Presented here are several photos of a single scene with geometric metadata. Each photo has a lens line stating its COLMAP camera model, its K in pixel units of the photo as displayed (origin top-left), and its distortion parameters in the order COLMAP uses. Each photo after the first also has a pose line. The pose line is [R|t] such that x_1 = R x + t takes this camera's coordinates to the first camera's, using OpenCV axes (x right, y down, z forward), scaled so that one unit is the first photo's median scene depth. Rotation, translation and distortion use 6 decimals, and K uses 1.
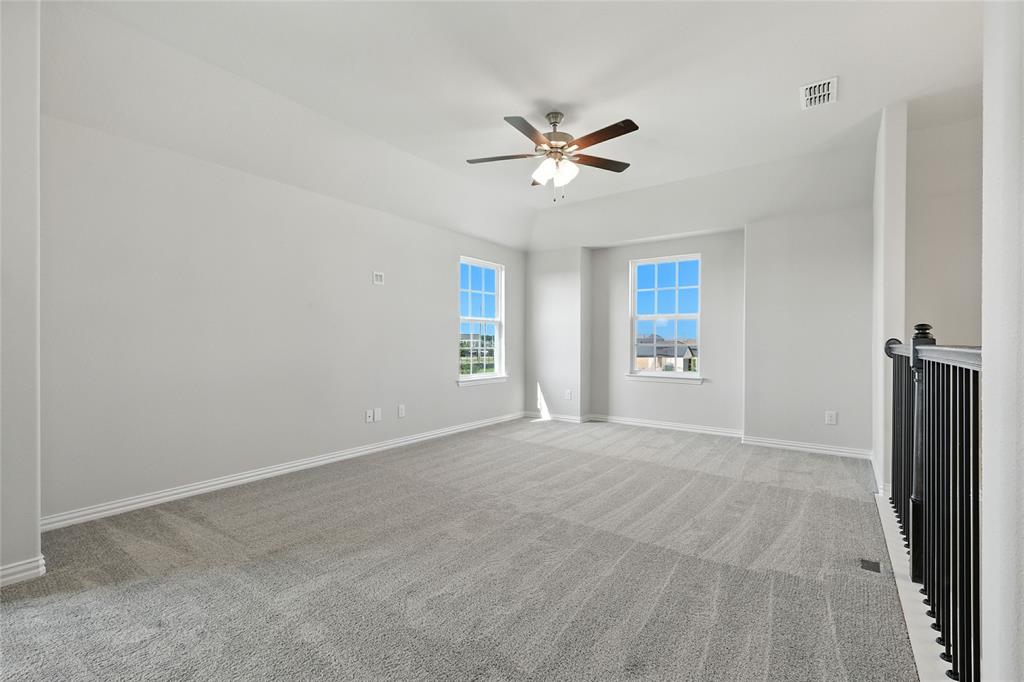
lens RADIAL K [[465.4, 0, 515.2], [0, 465.4, 339.8], [0, 0, 1]] dist [0.009121, 0.000667]
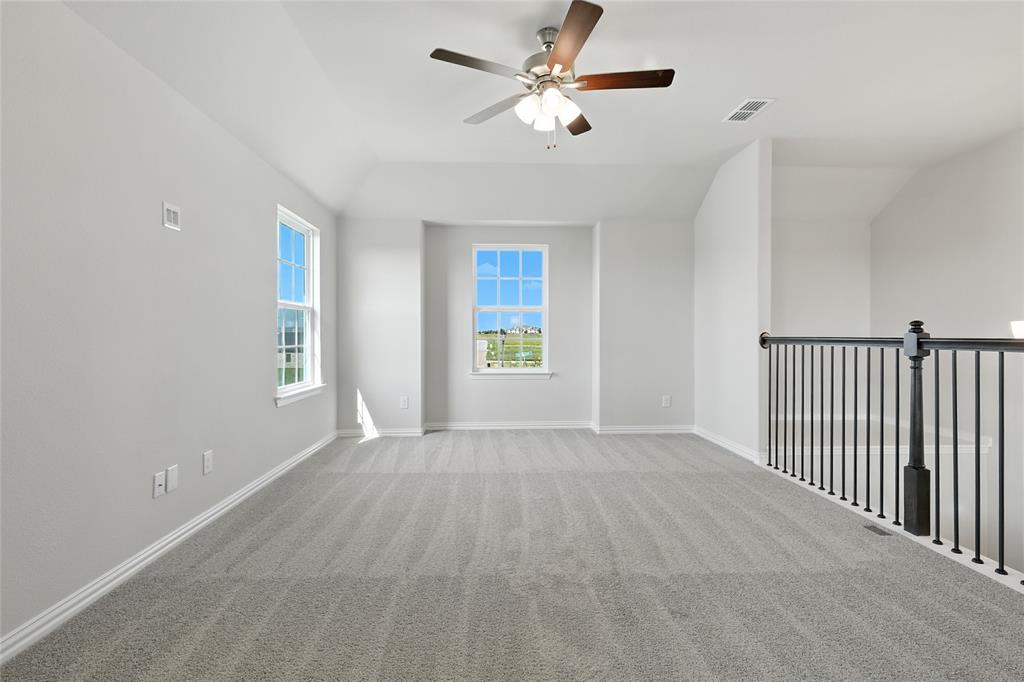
lens RADIAL K [[465.4, 0, 513.6], [0, 465.4, 335.5], [0, 0, 1]] dist [0.009121, 0.000667]
pose [[0.769834, -0.004839, 0.638225, -0.266165], [0.000958, 0.999979, 0.006426, -0.001817], [-0.638243, -0.004336, 0.769823, 0.278414]]
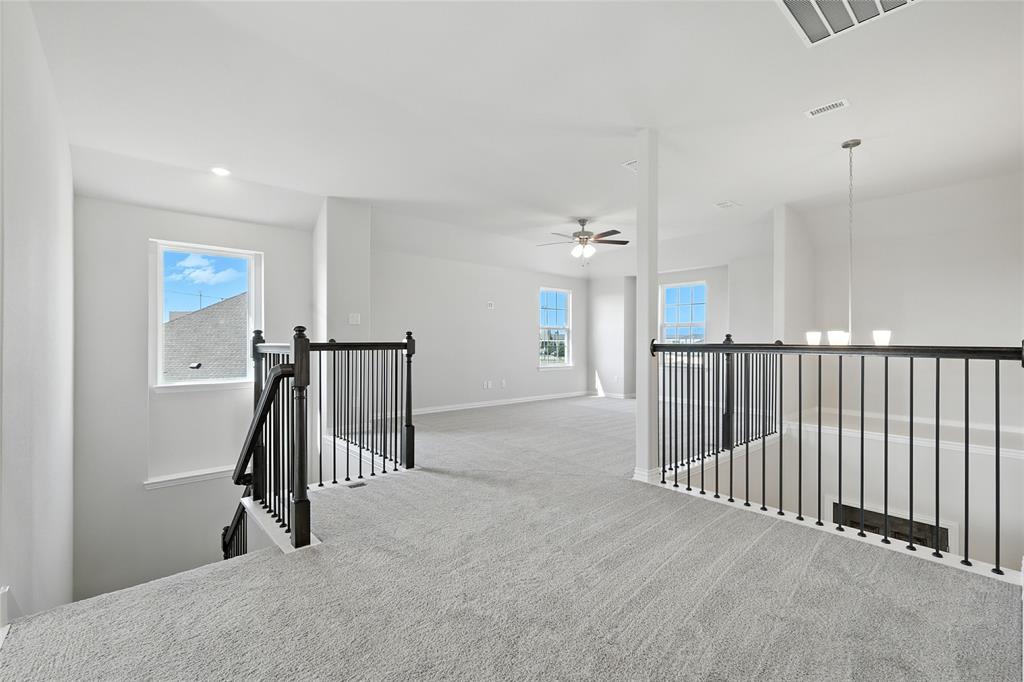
lens RADIAL K [[465.4, 0, 509.7], [0, 465.4, 338.7], [0, 0, 1]] dist [0.009121, 0.000667]
pose [[0.974086, 0.001053, -0.226174, 0.126016], [-0.001566, 0.999997, -0.002087, -0.003151], [0.226171, 0.002387, 0.974085, -0.502402]]
